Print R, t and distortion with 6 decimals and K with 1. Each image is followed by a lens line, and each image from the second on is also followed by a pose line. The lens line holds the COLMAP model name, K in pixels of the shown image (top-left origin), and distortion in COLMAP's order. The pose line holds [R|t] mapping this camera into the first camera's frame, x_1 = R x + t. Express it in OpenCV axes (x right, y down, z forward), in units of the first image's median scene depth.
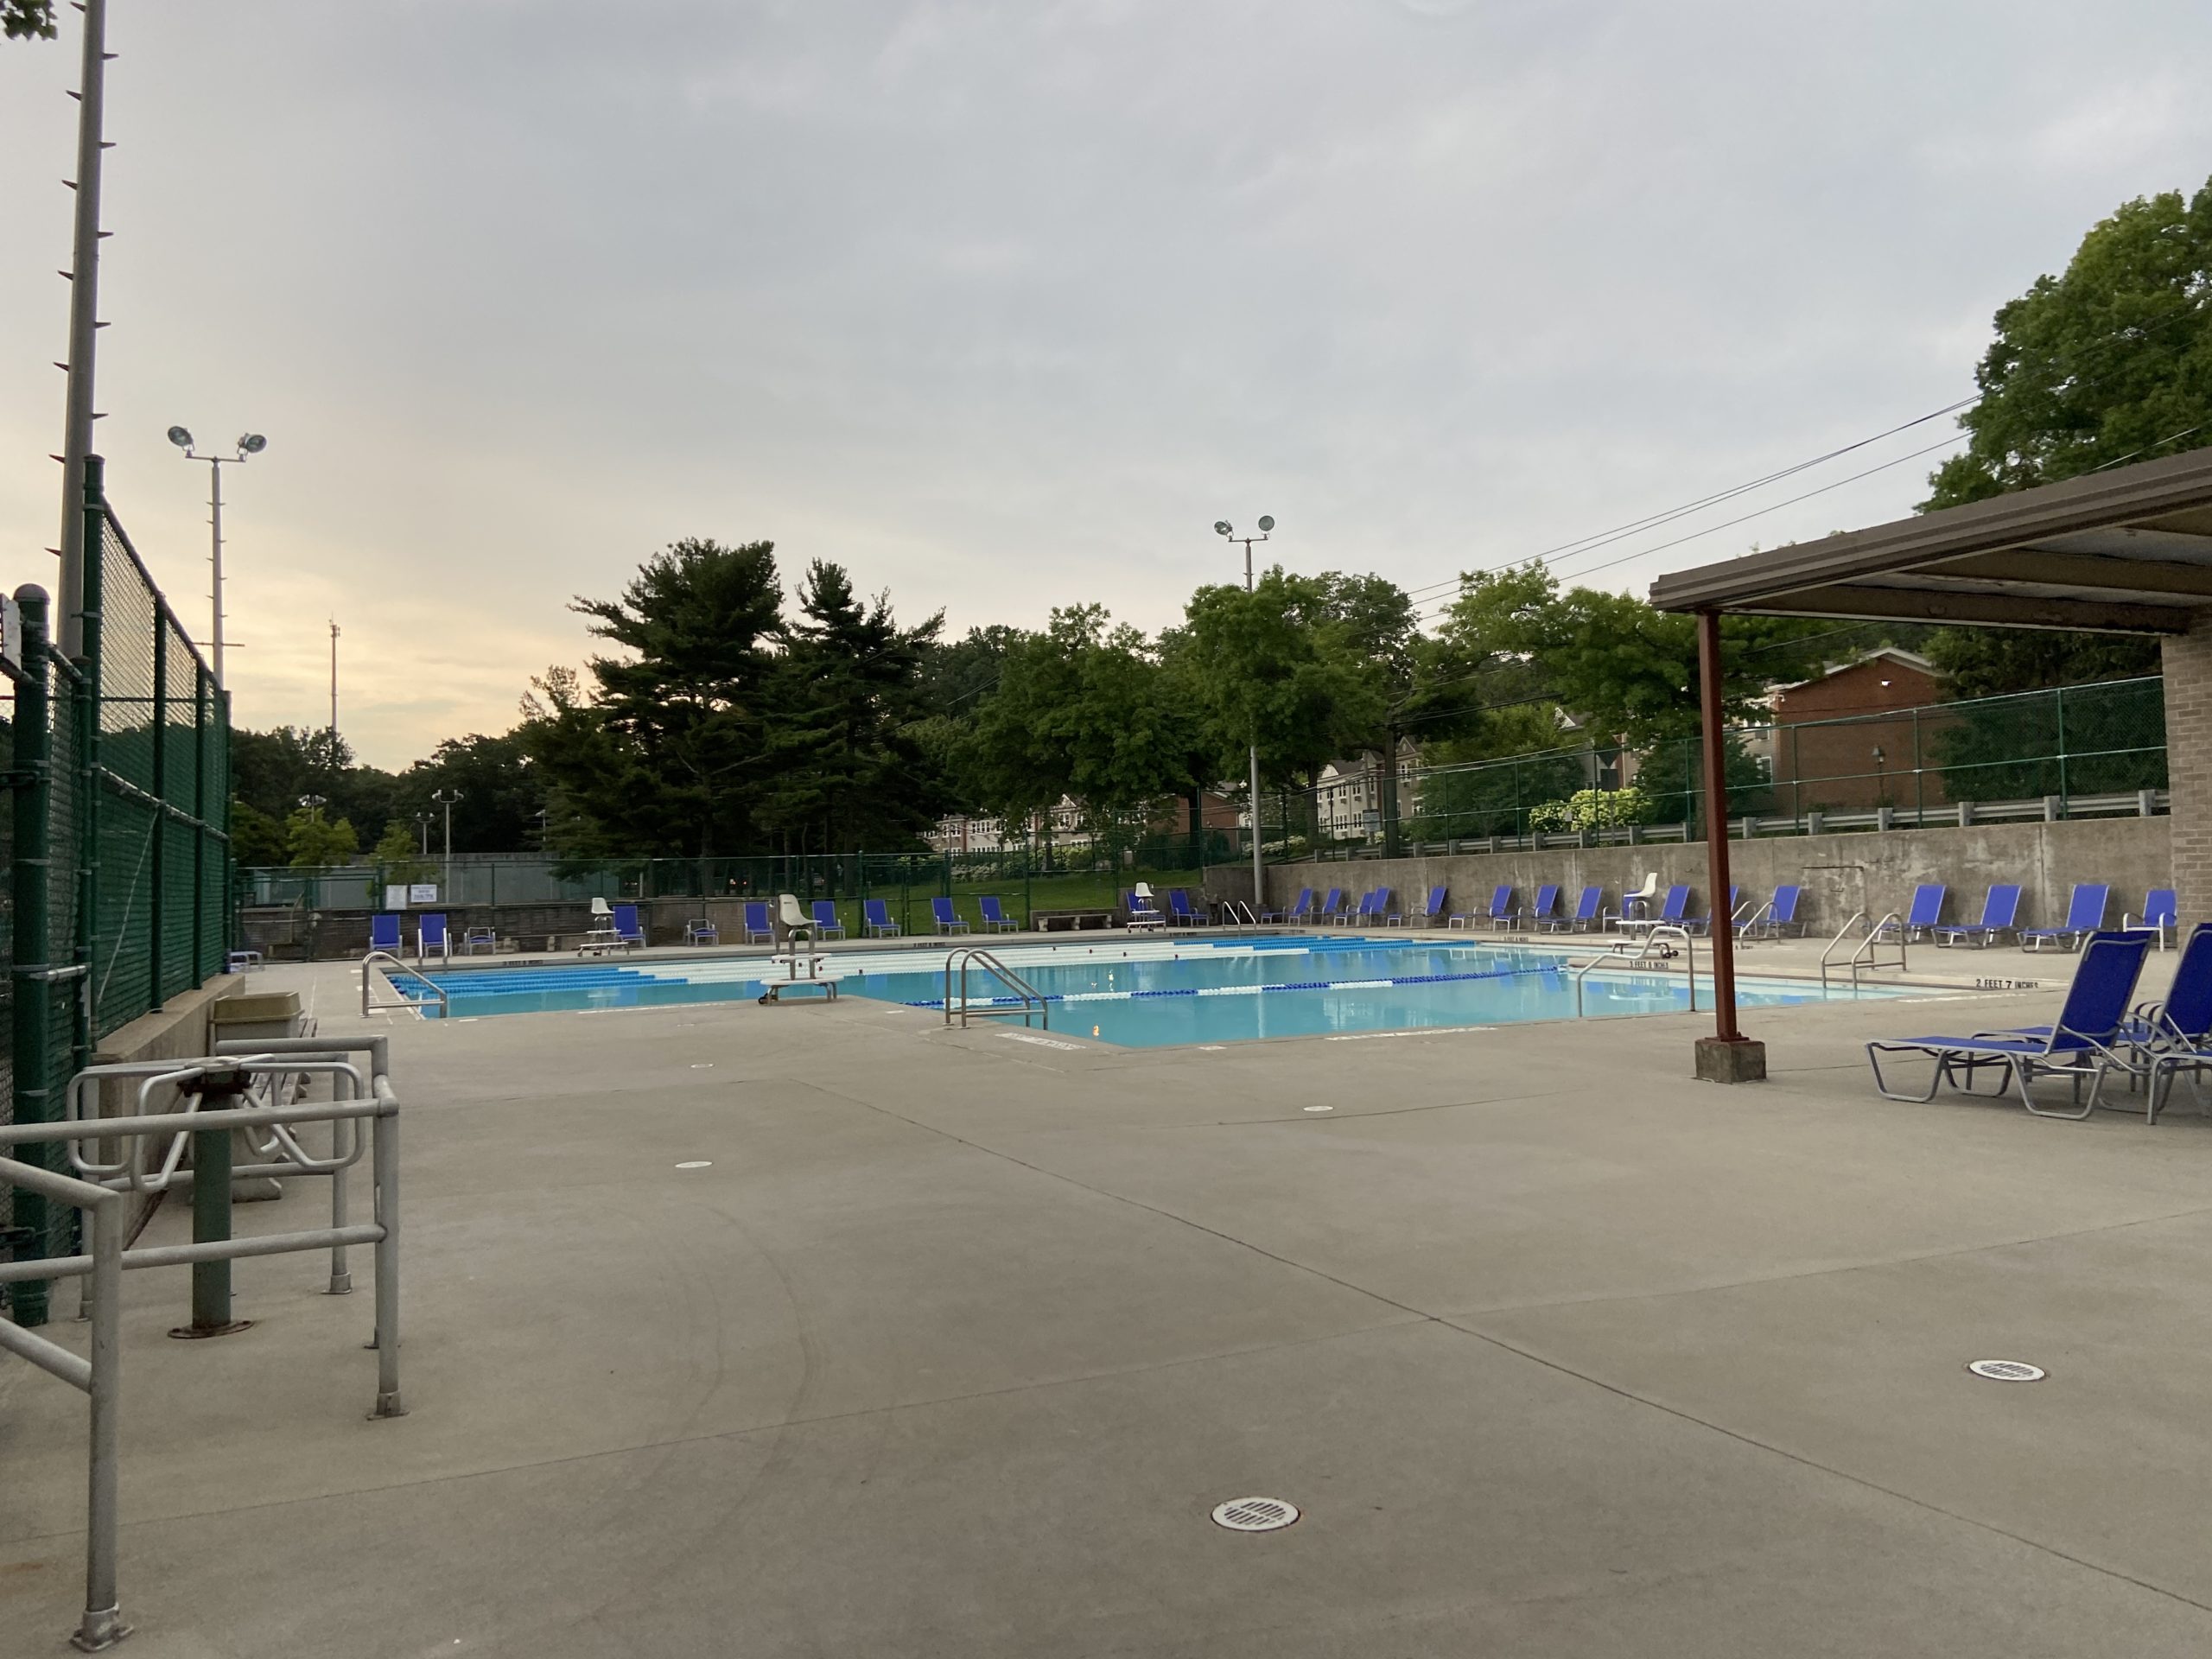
lens RADIAL K [[1637.3, 0, 1110.7], [0, 1637.3, 816.4], [0, 0, 1]] dist [0.101878, -0.144008]
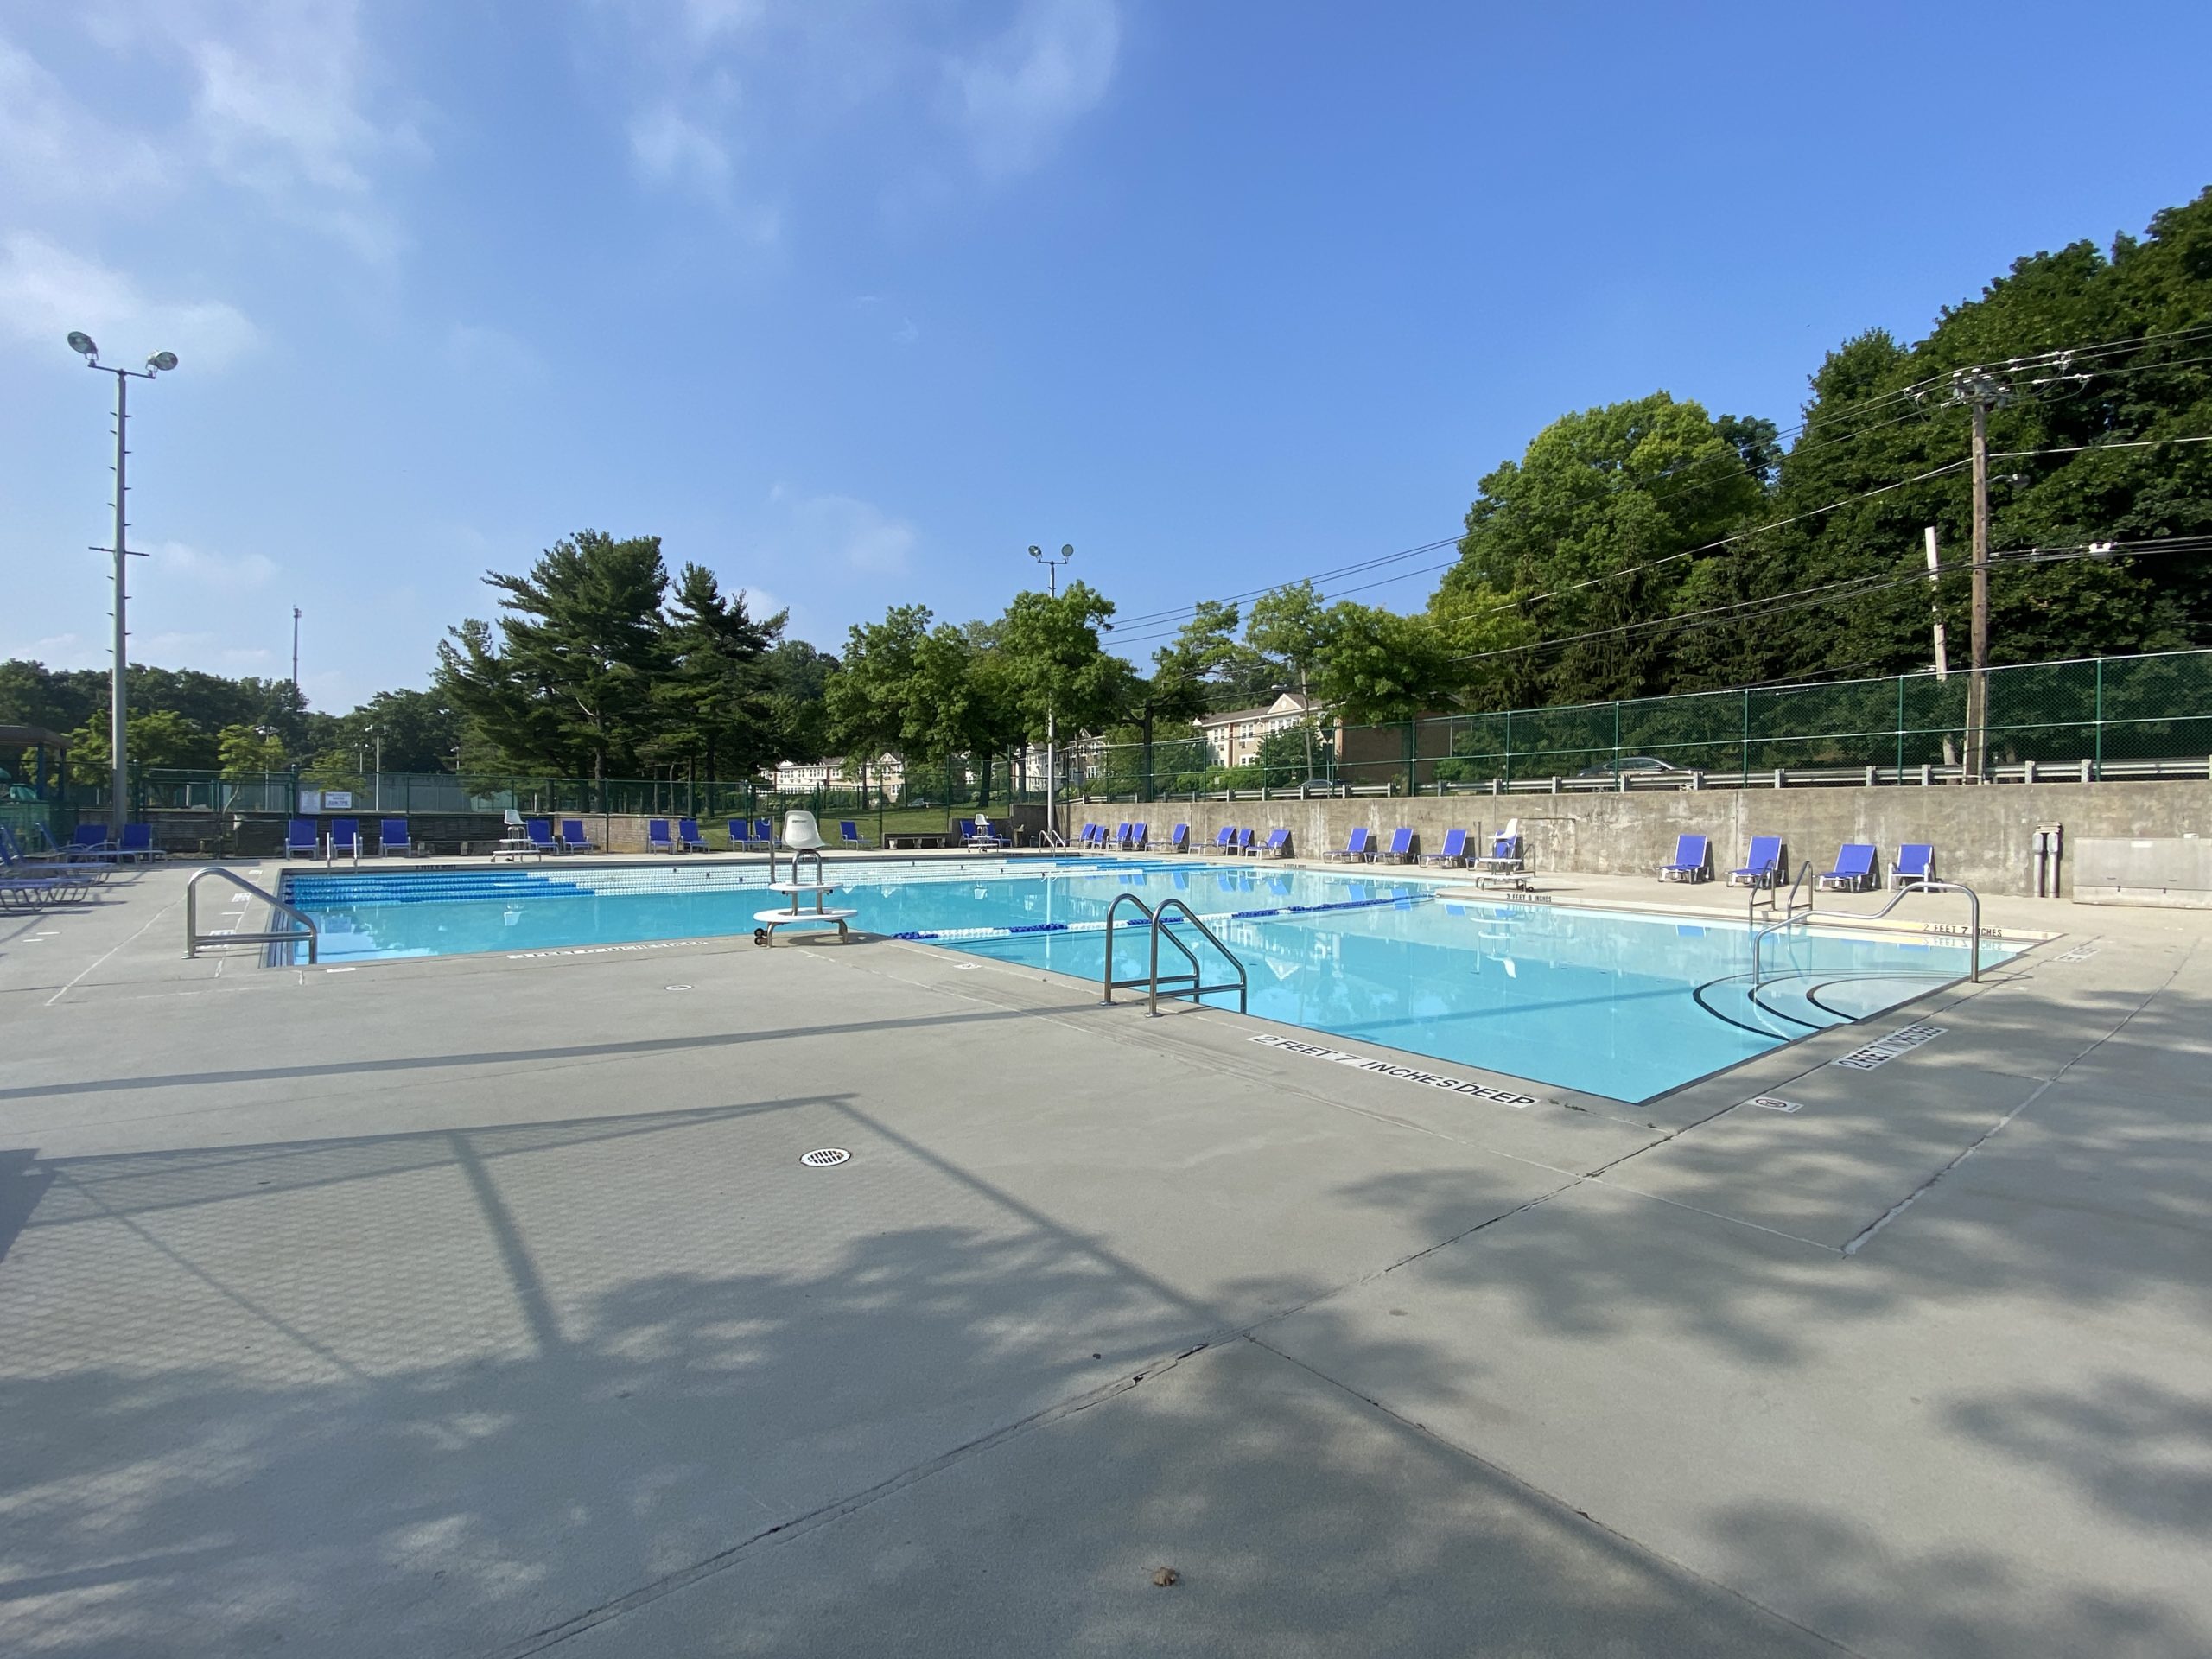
lens RADIAL K [[983.7, 0, 1106.0], [0, 983.7, 829.5], [0, 0, 1]] dist [-0.000297, -0.011225]
pose [[0.965516, 0.030279, 0.258576, -0.066616], [-0.043268, 0.998064, 0.044688, 0.010658], [-0.256722, -0.054335, 0.964957, 0.175944]]
